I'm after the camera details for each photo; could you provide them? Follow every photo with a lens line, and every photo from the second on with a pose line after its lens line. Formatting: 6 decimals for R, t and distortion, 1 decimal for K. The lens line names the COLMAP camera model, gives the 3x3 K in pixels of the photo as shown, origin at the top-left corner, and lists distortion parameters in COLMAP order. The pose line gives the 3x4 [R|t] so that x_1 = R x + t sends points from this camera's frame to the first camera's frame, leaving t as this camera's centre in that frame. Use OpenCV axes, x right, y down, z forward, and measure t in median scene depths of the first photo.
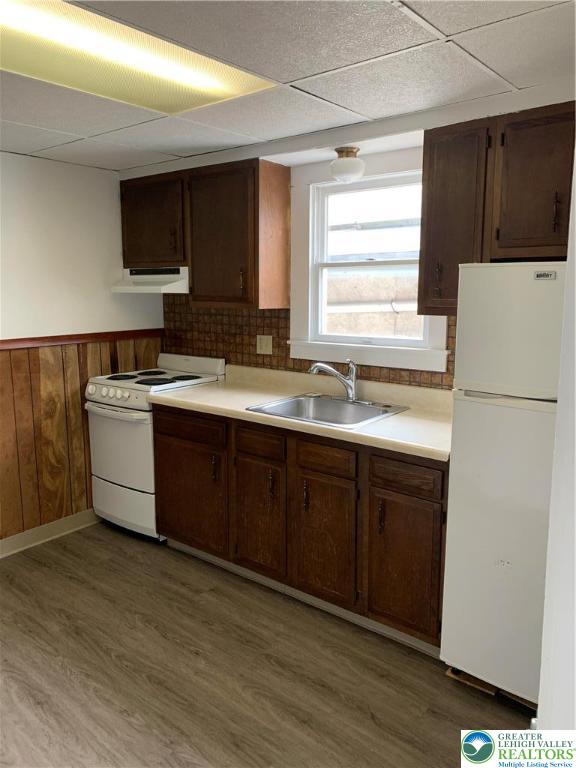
lens RADIAL K [[591.1, 0, 289.0], [0, 591.1, 382.1], [0, 0, 1]] dist [0.041847, -0.004615]
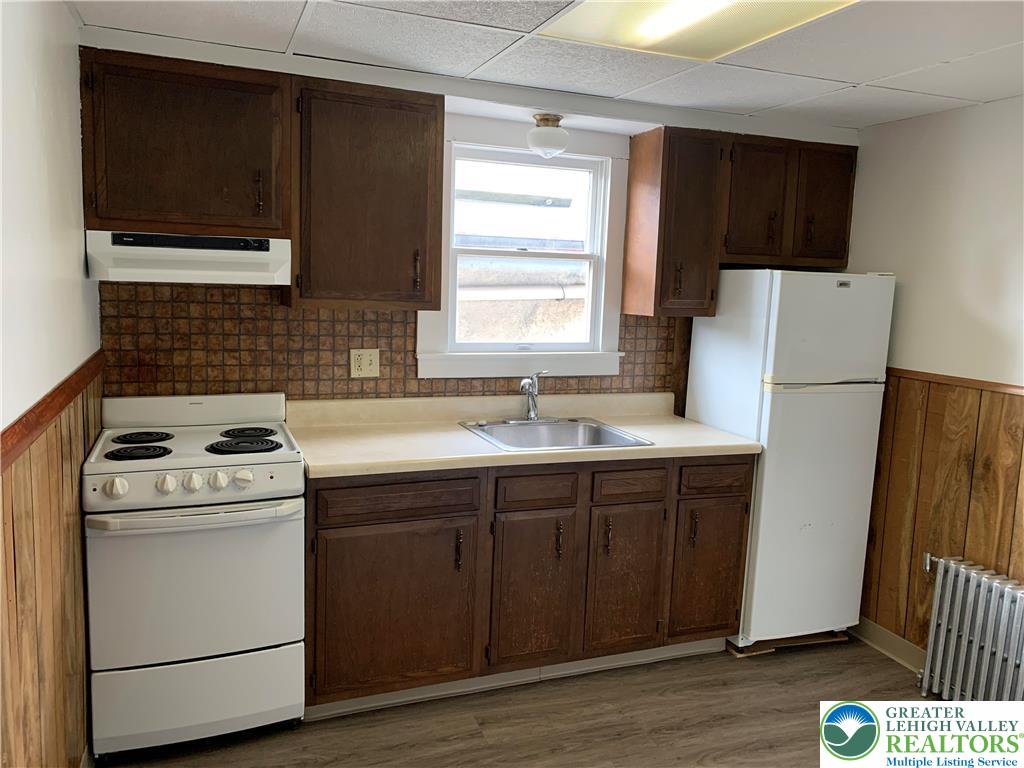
lens RADIAL K [[788.1, 0, 515.3], [0, 788.1, 386.9], [0, 0, 1]] dist [0.041847, -0.004615]
pose [[0.485872, -0.104160, 0.867801, -0.757199], [0.104210, 0.992695, 0.060804, -0.075644], [-0.867795, 0.060890, 0.493178, 0.432174]]
